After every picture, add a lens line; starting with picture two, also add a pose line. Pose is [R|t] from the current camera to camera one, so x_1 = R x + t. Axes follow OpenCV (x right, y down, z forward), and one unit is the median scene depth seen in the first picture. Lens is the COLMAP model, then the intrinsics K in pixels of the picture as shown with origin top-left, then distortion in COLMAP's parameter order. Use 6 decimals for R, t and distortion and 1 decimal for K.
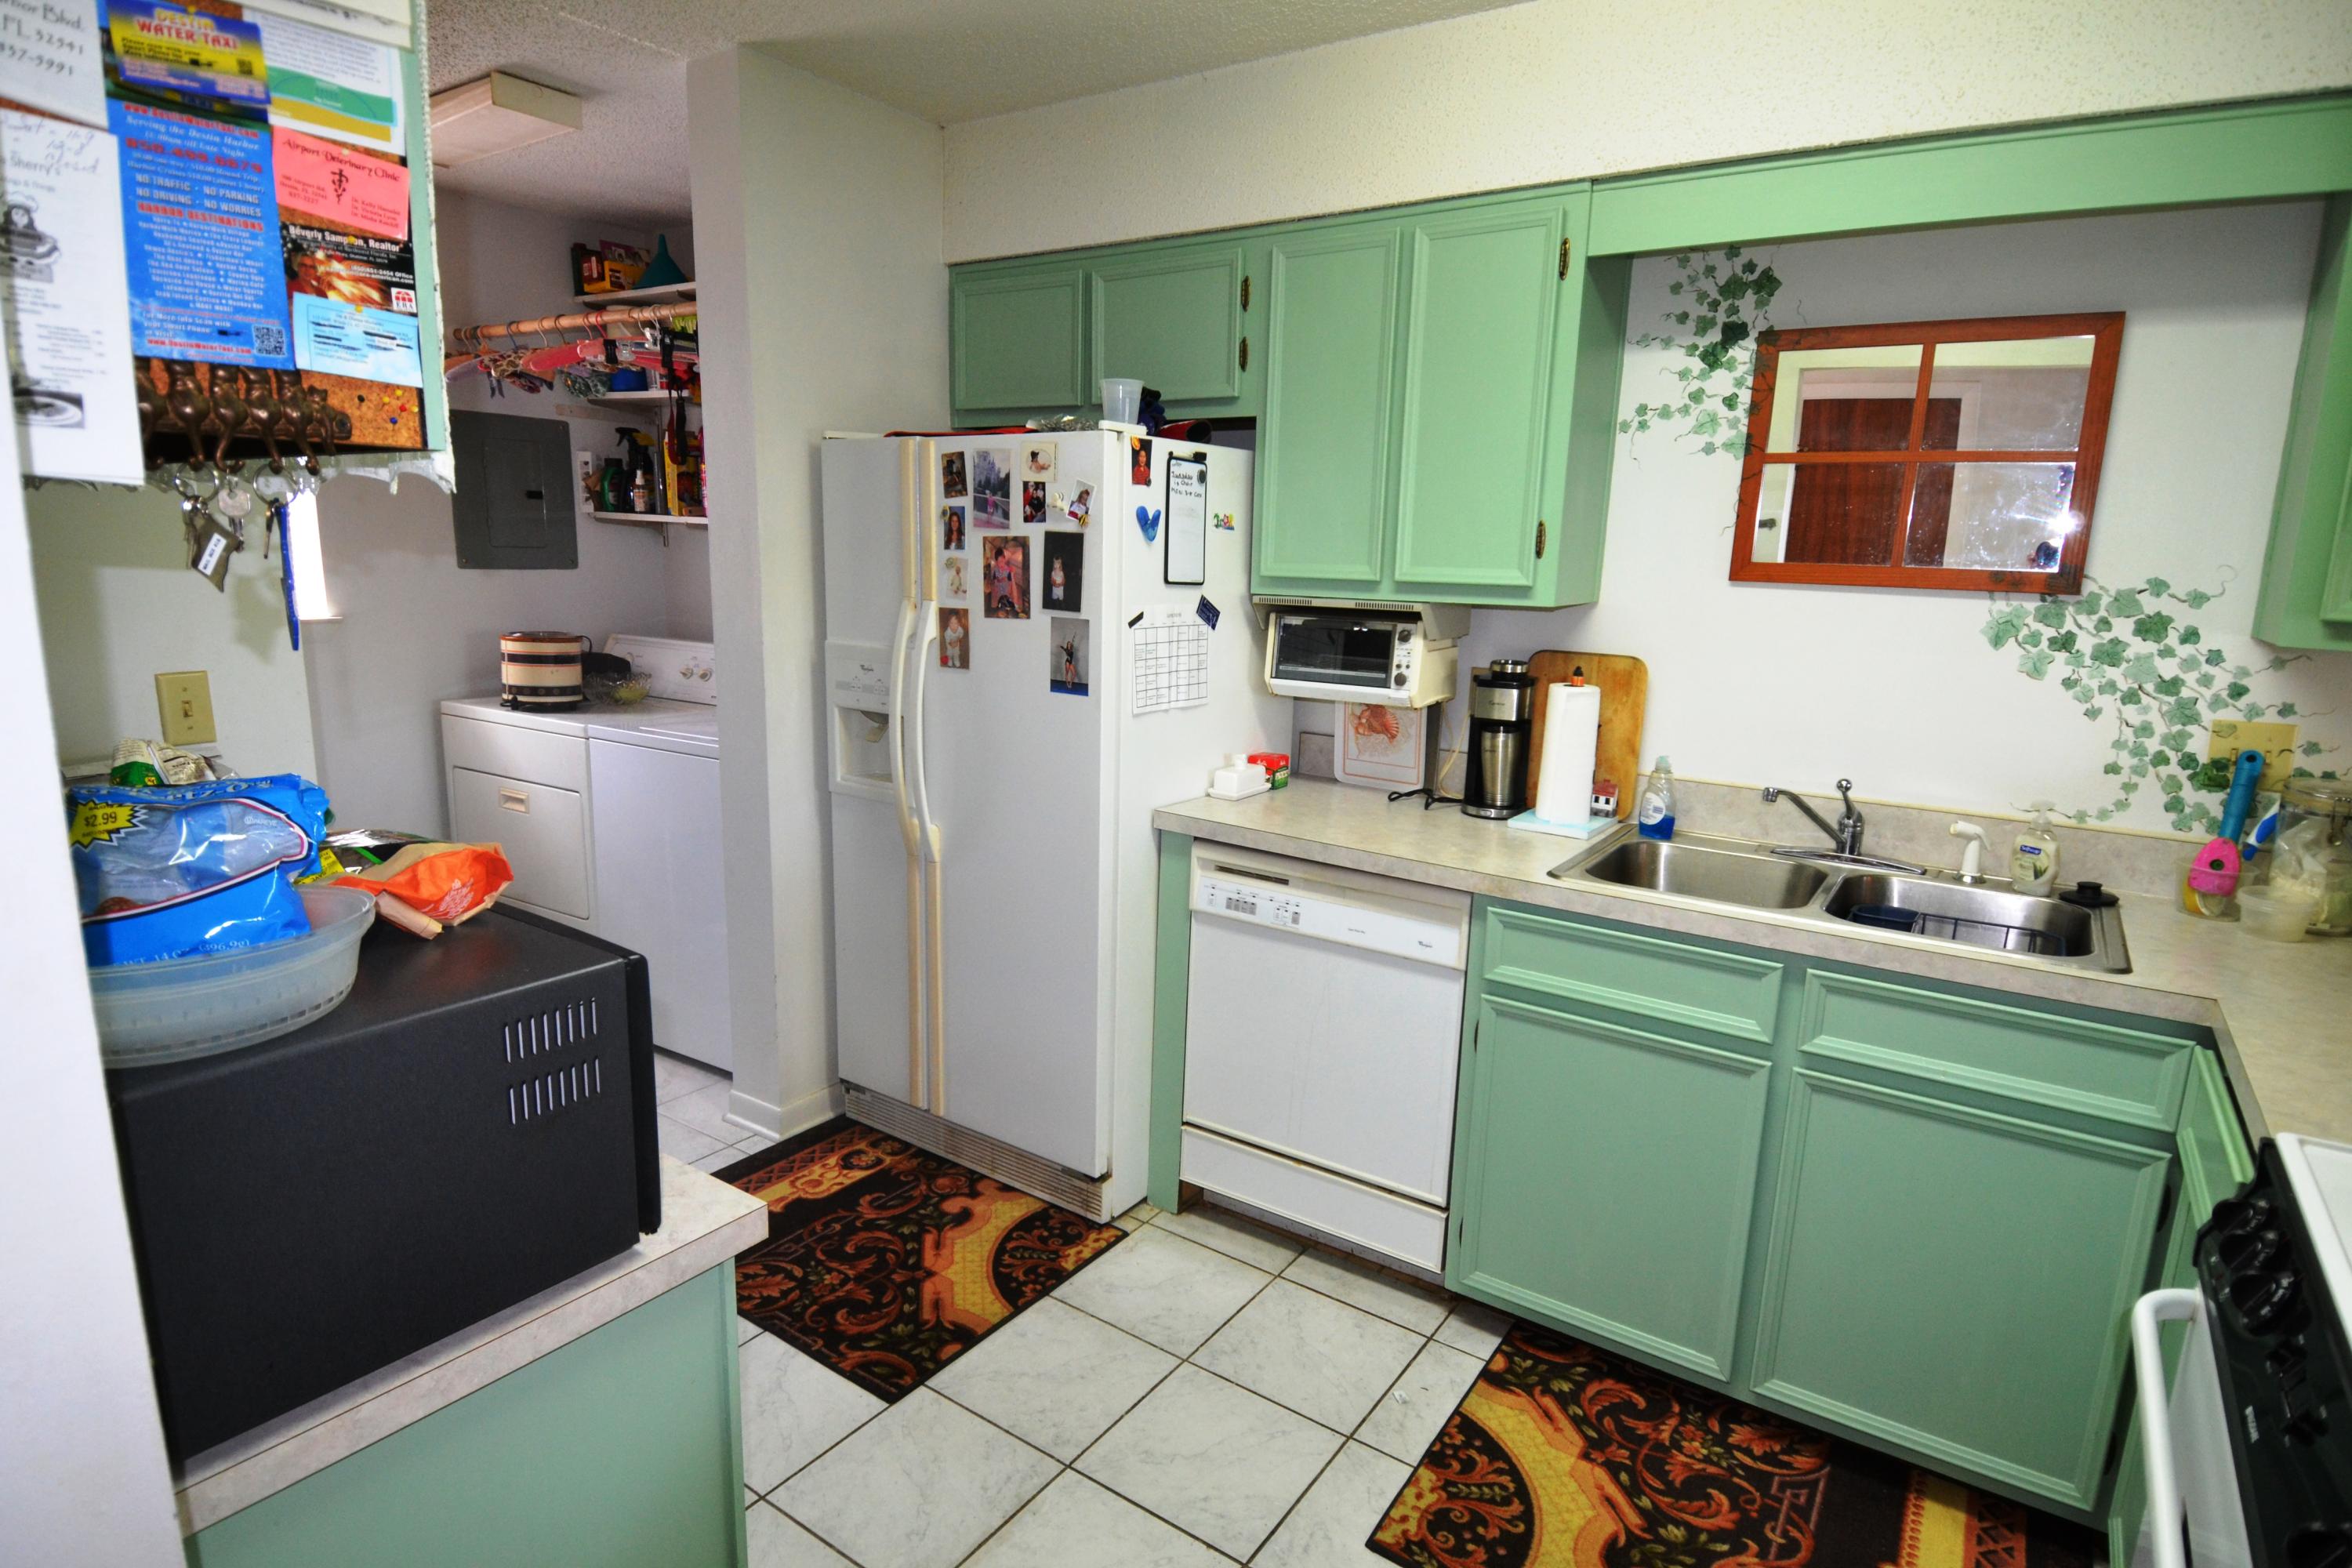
lens RADIAL K [[1259.9, 0, 1176.3], [0, 1259.9, 784.1], [0, 0, 1]] dist [0.027281, -0.039331]
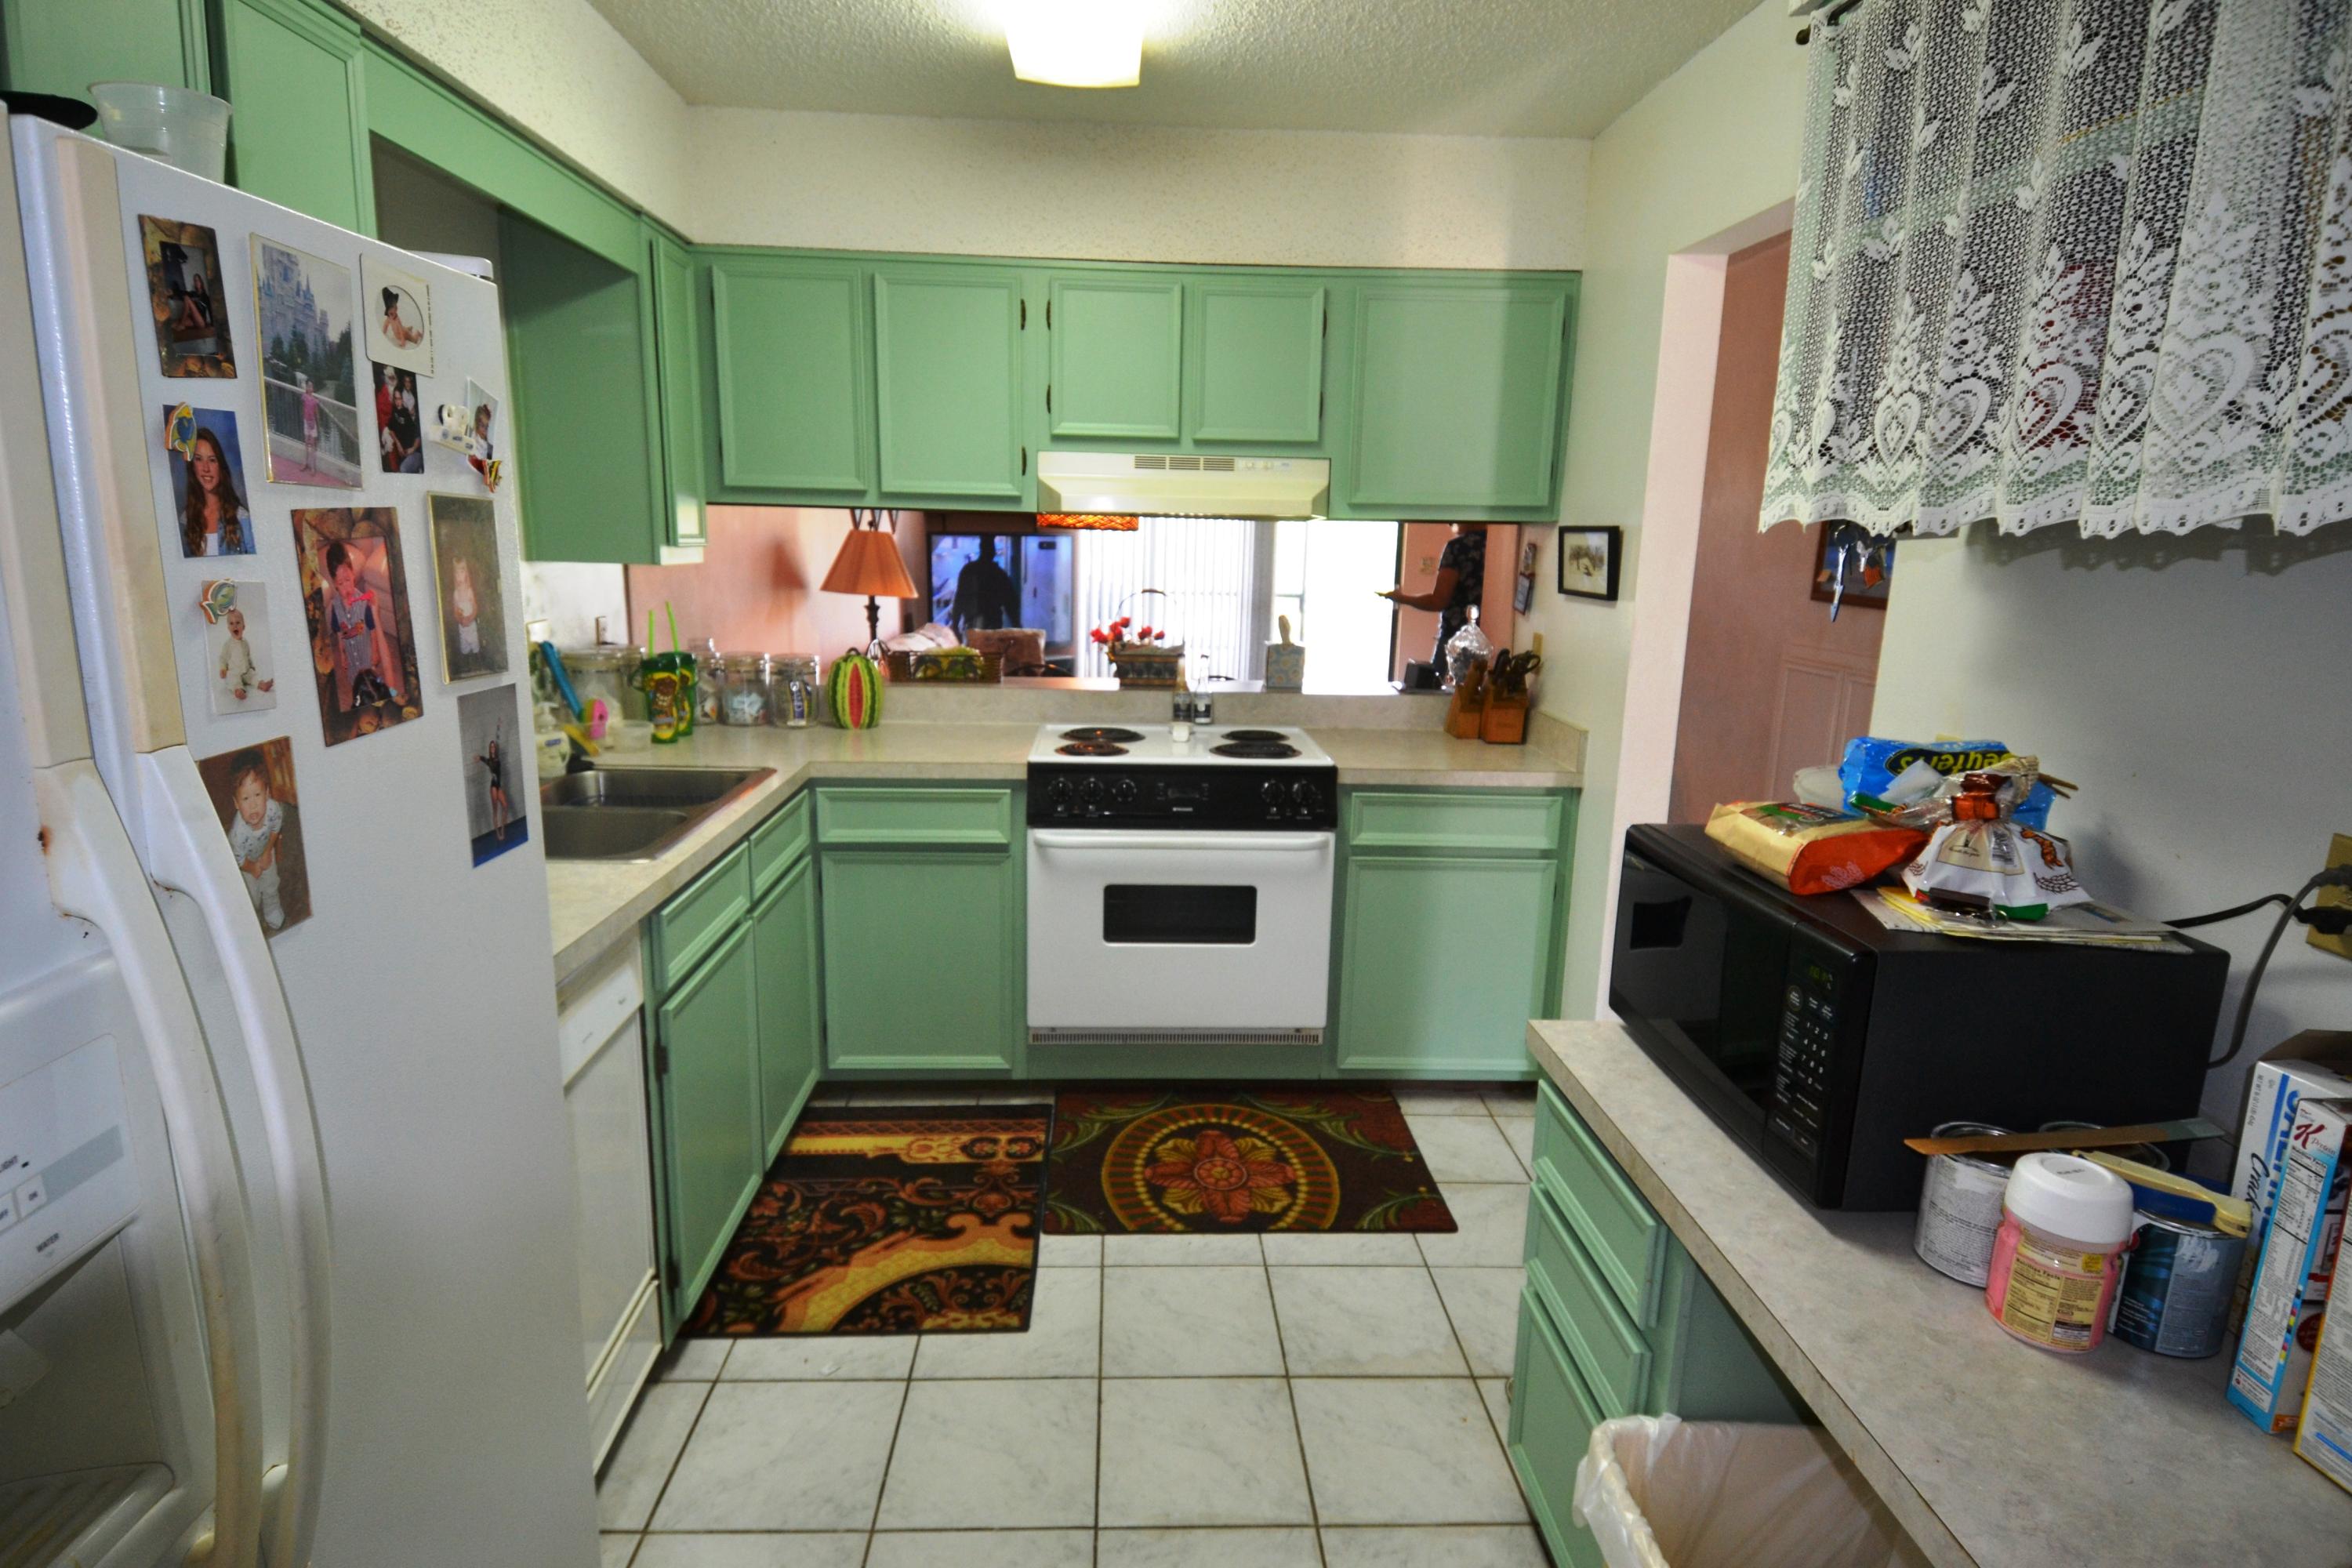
lens RADIAL K [[1259.9, 0, 1174.9], [0, 1259.9, 789.6], [0, 0, 1]] dist [0.027281, -0.039331]
pose [[-0.607373, -0.205930, 0.767262, -0.571073], [0.102334, 0.937490, 0.332626, -0.216857], [-0.787798, 0.280545, -0.548332, 1.033394]]
